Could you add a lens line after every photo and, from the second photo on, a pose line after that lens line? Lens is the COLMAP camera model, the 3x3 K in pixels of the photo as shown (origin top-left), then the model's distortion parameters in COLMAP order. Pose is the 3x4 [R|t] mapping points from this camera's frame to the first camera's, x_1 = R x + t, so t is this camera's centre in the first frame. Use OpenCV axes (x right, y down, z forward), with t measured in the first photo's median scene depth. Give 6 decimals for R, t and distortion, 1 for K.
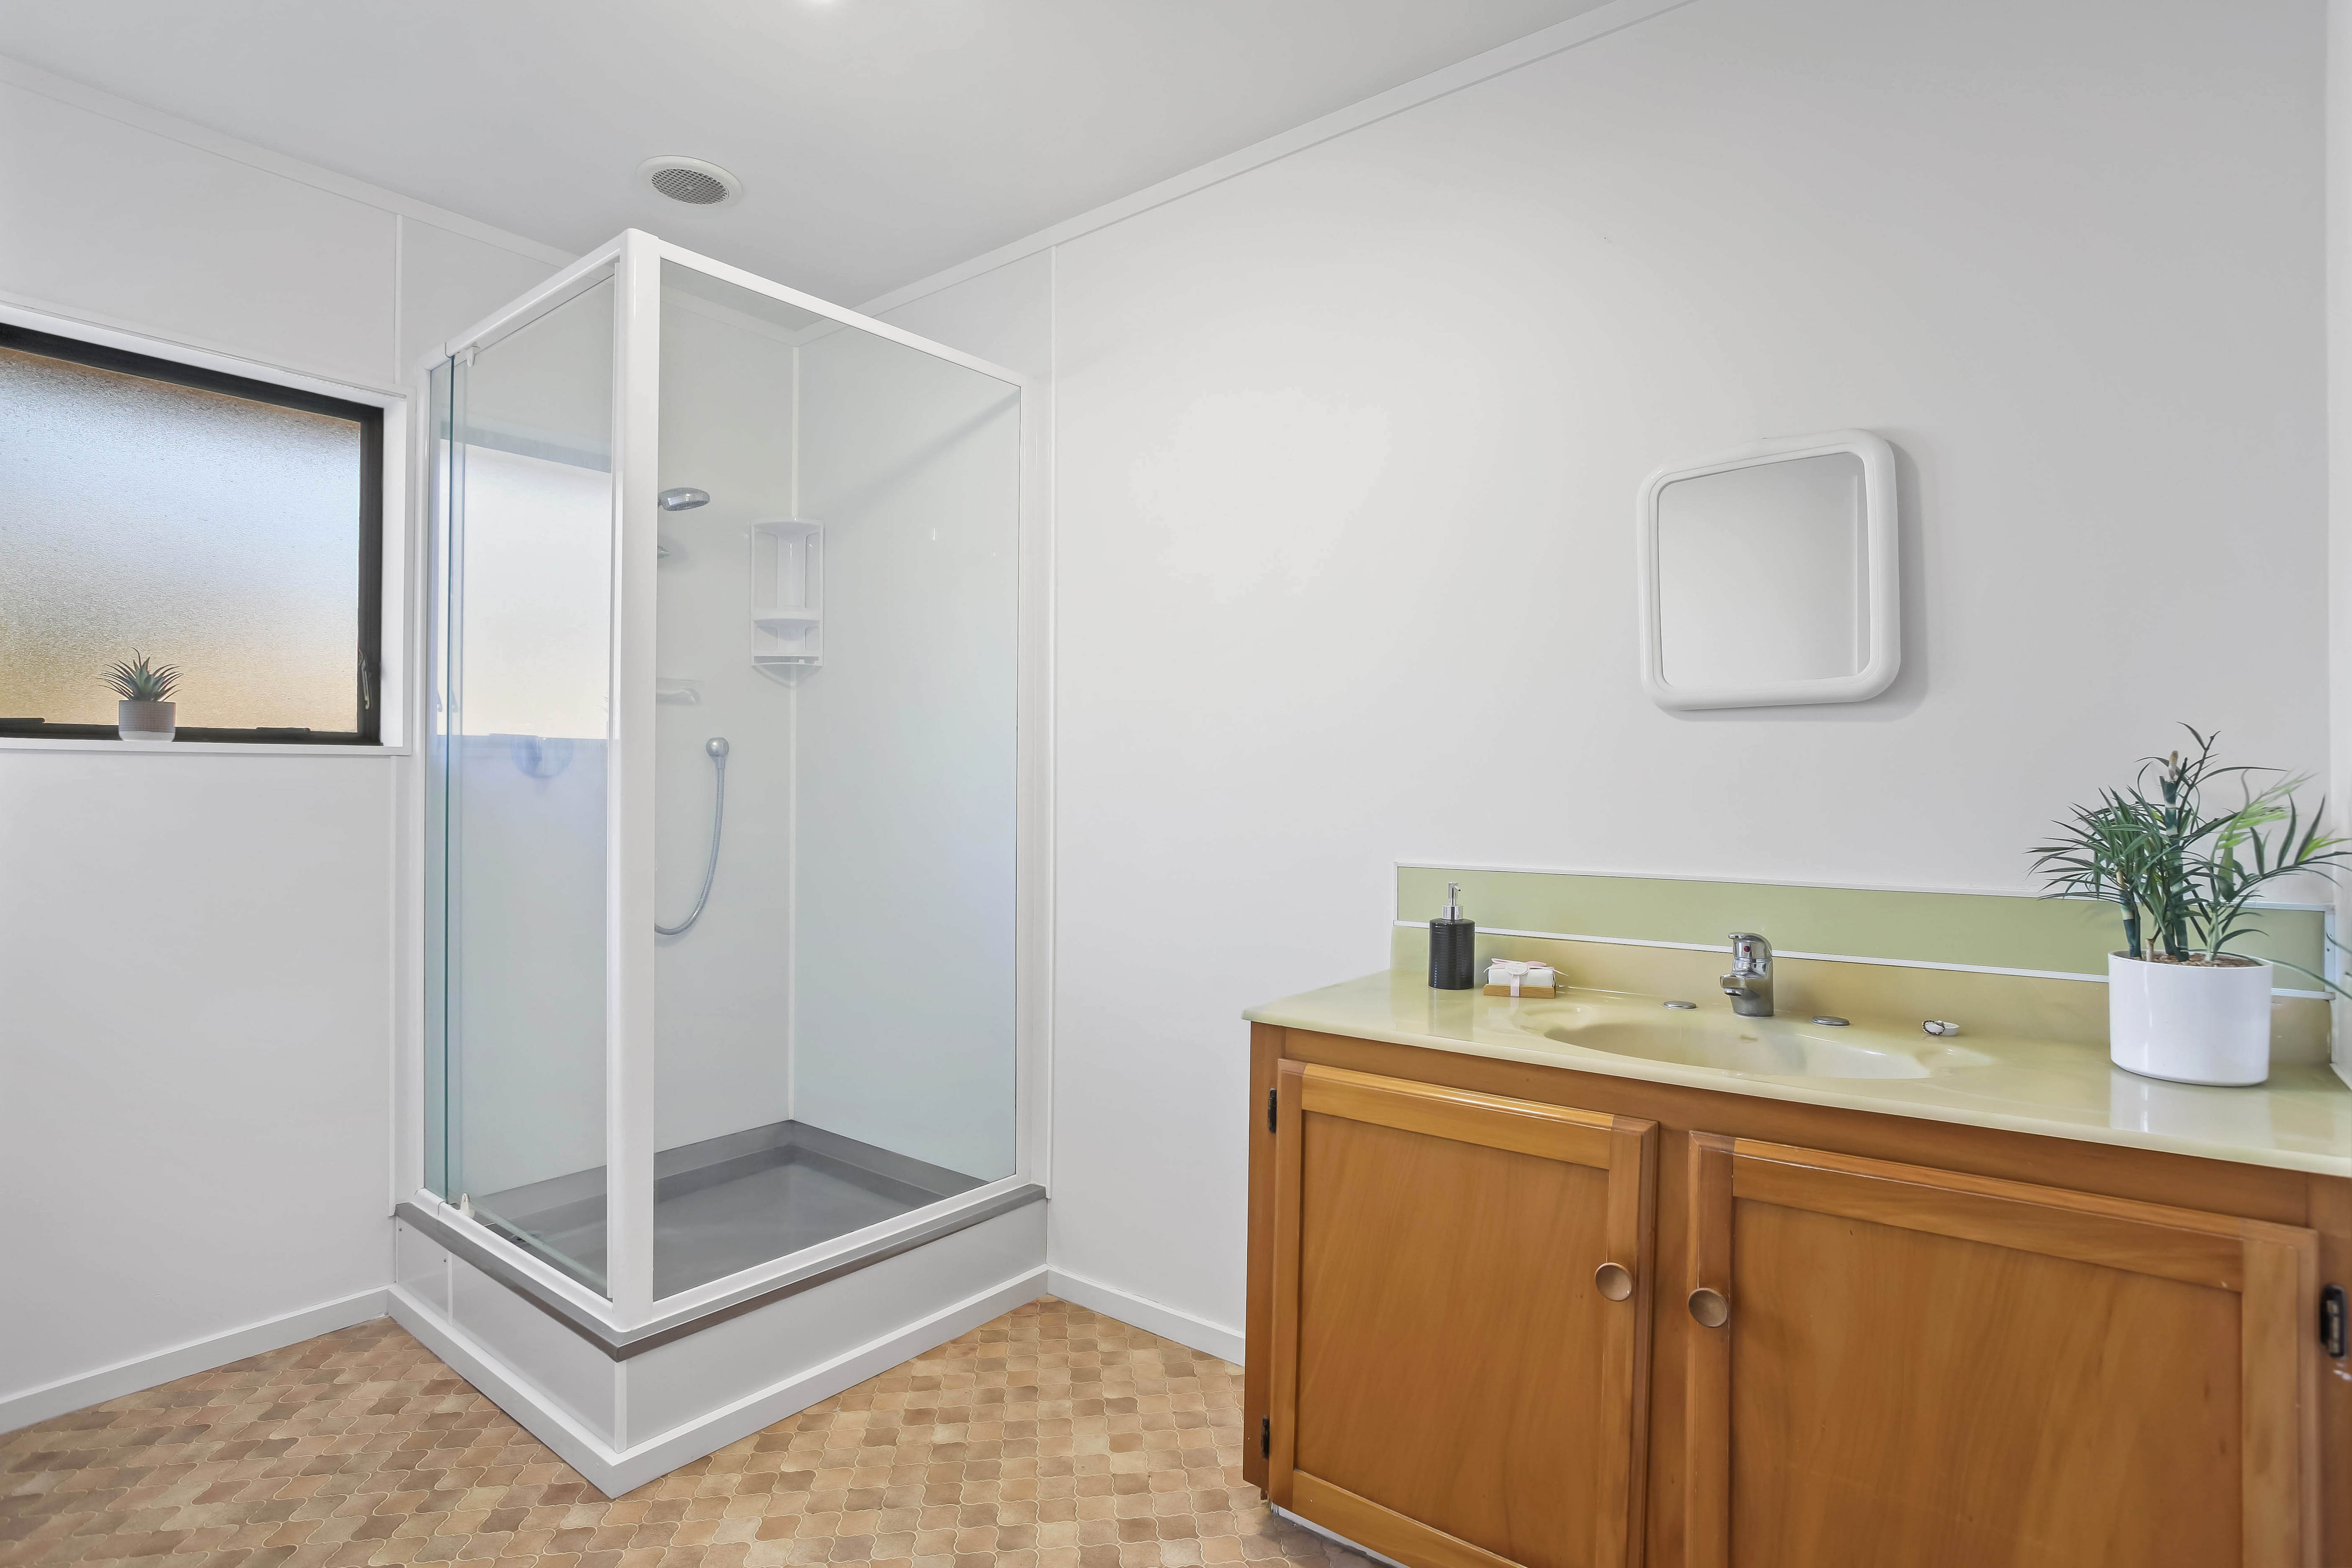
lens RADIAL K [[1122.6, 0, 1162.8], [0, 1122.6, 764.0], [0, 0, 1]] dist [-0.067879, 0.030528]
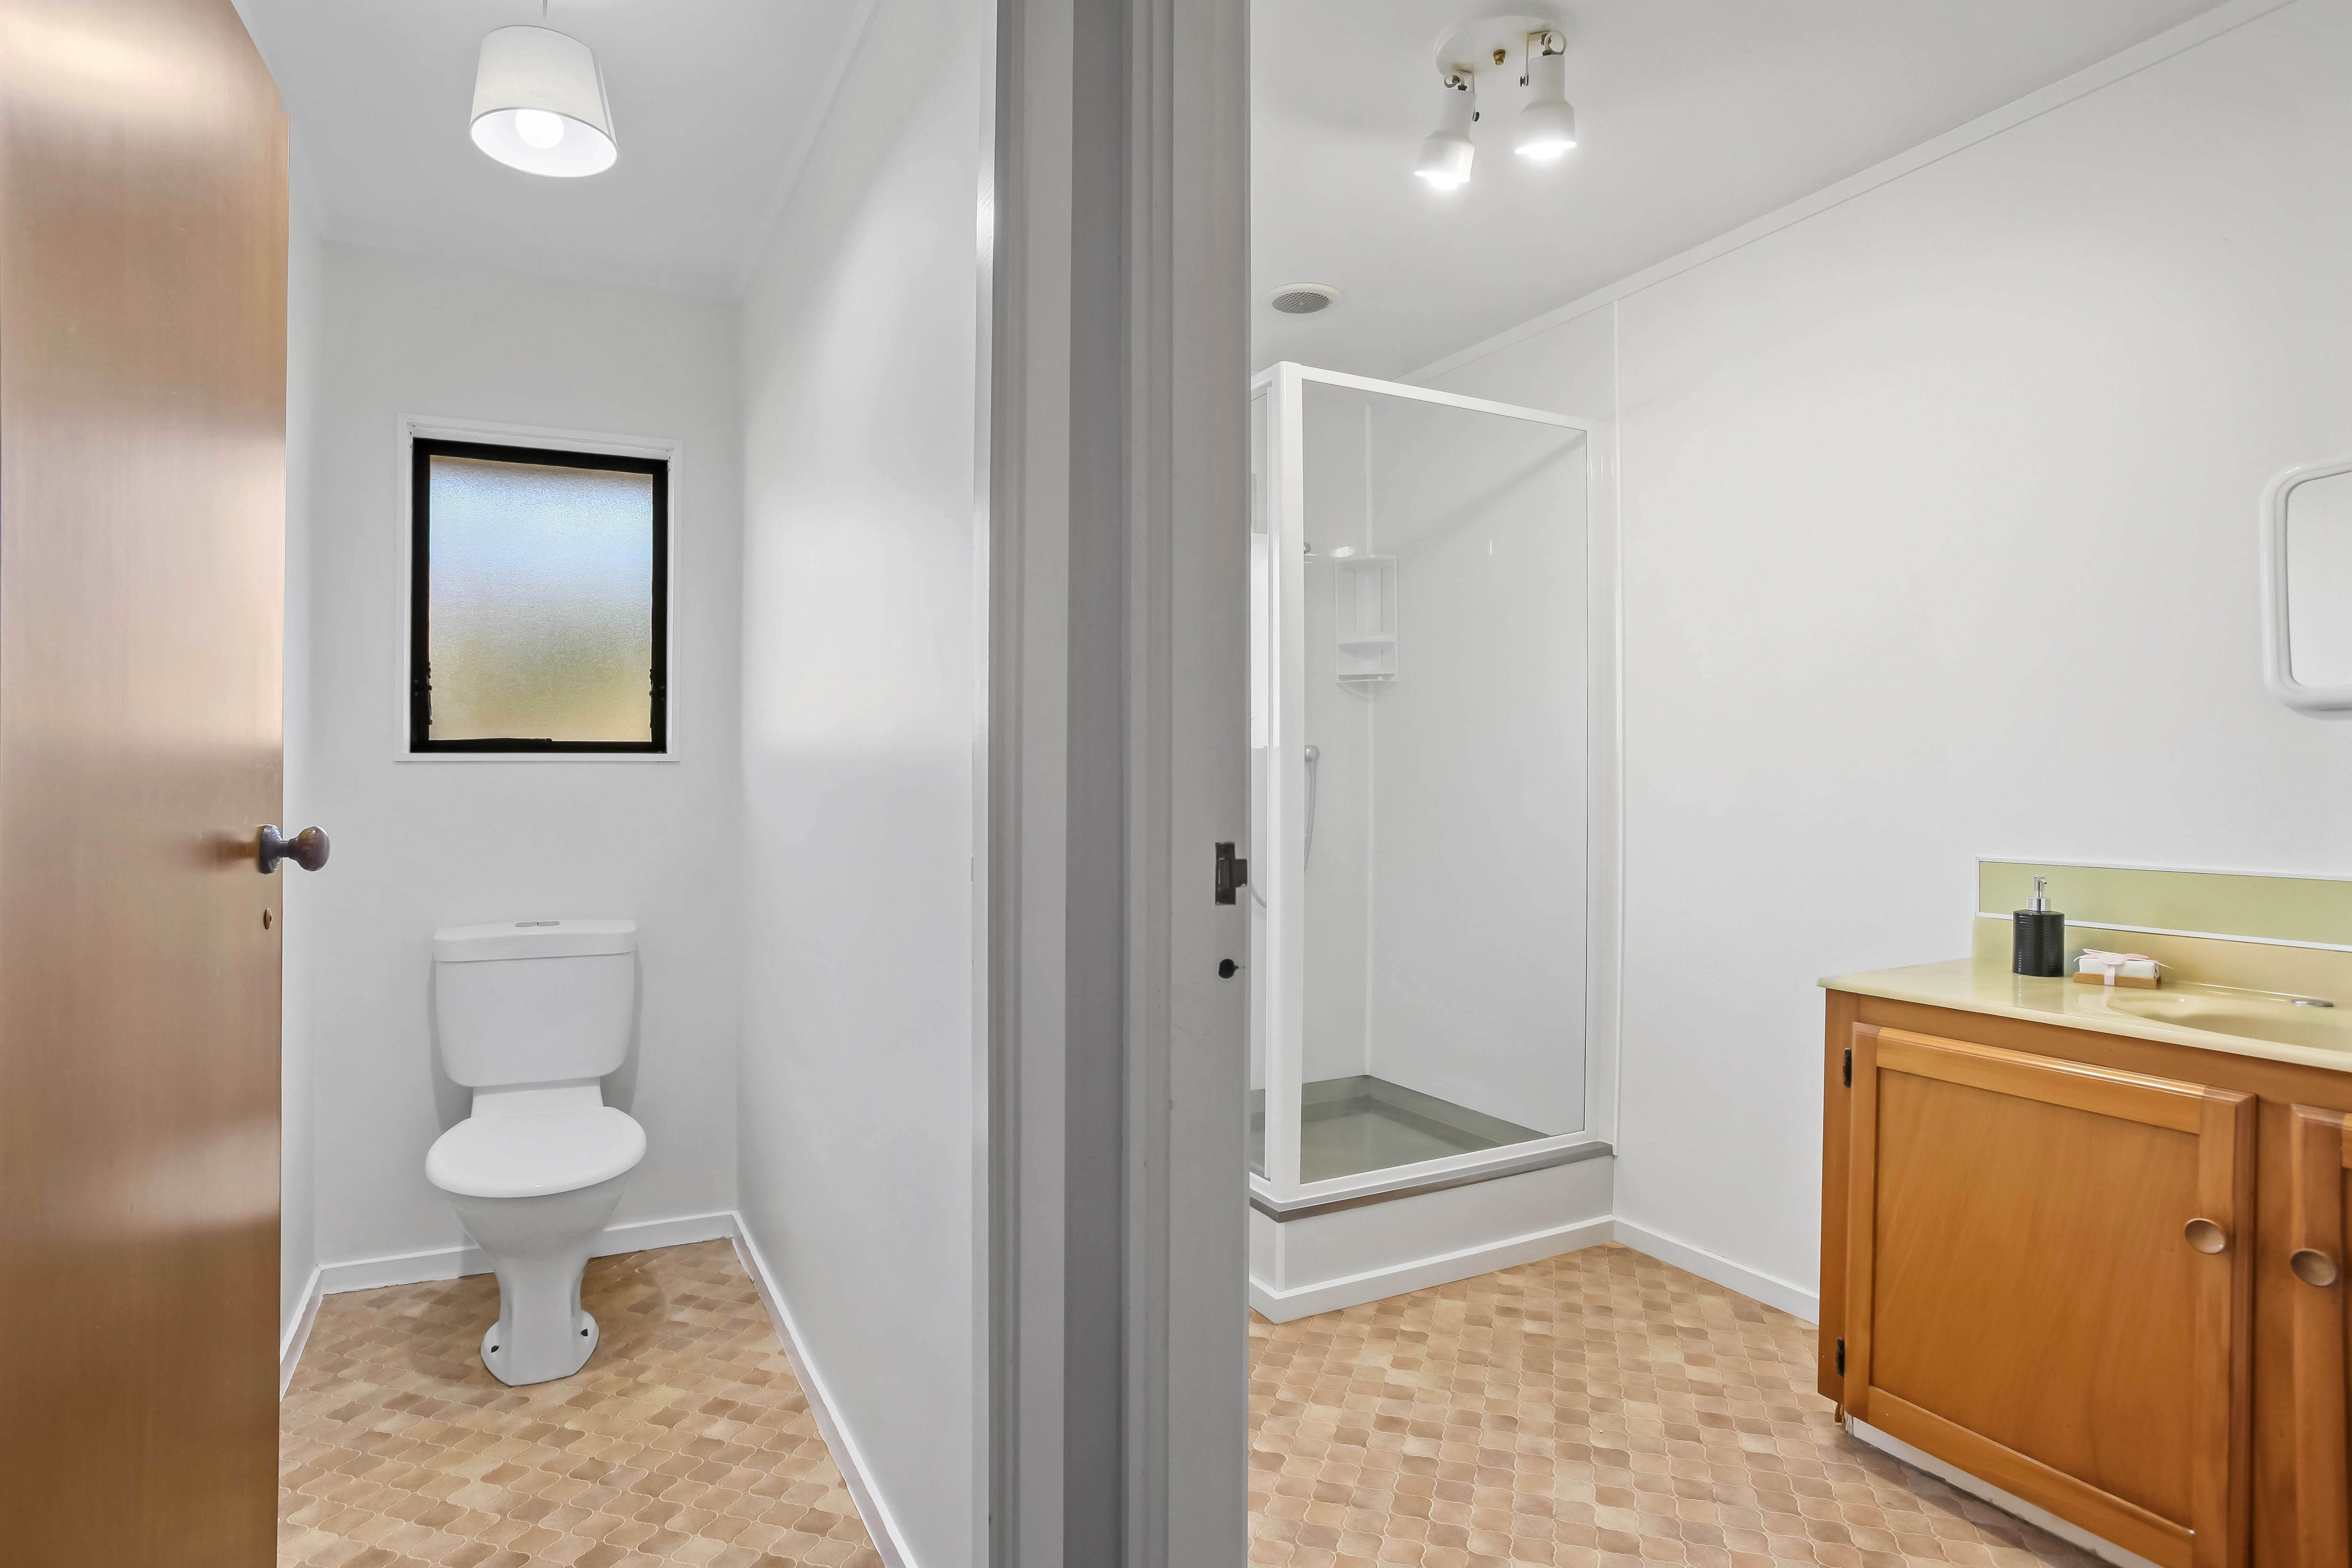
lens RADIAL K [[1125.4, 0, 1179.2], [0, 1125.4, 771.3], [0, 0, 1]] dist [-0.039746, 0.016144]
pose [[0.906416, -0.006250, -0.422340, -0.035964], [0.009695, 0.999935, 0.006010, -0.007475], [0.422275, -0.009542, 0.906417, -0.285010]]
